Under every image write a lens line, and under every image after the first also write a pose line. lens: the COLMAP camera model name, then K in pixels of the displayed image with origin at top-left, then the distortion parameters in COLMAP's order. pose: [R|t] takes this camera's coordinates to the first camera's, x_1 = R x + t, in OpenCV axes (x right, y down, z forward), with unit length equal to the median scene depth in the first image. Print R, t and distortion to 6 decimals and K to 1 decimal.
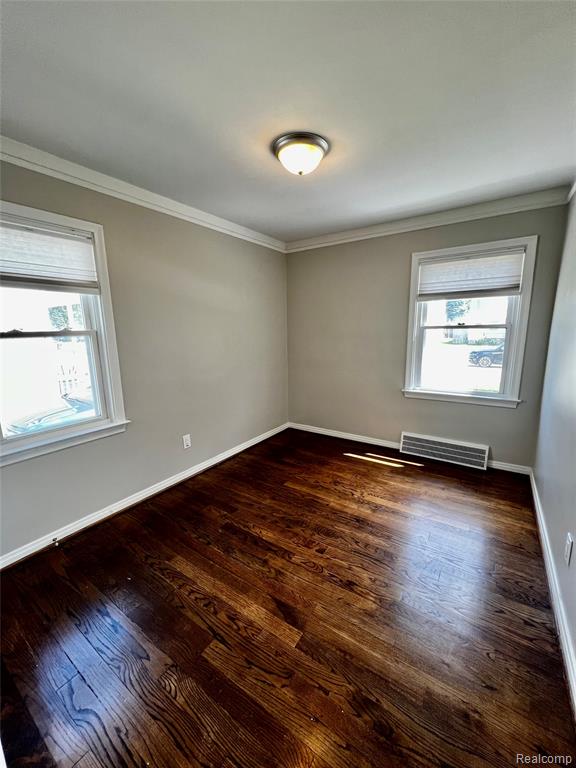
lens RADIAL K [[306.7, 0, 284.6], [0, 306.7, 385.0], [0, 0, 1]] dist [0.000073, 0.001197]
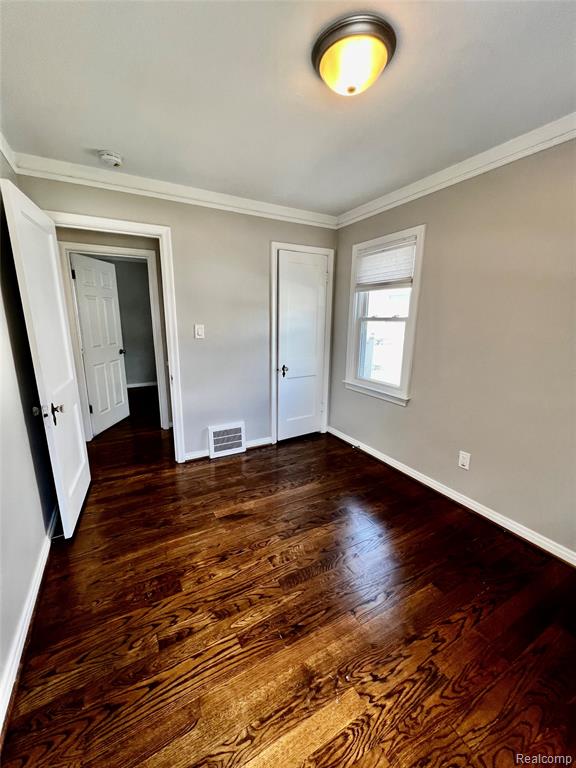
lens RADIAL K [[306.7, 0, 285.6], [0, 306.7, 385.2], [0, 0, 1]] dist [0.000073, 0.001197]
pose [[-0.448359, 0.208555, -0.869183, 0.717916], [-0.167339, 0.935623, 0.310817, -0.223101], [0.878050, 0.284806, -0.384596, 1.115481]]
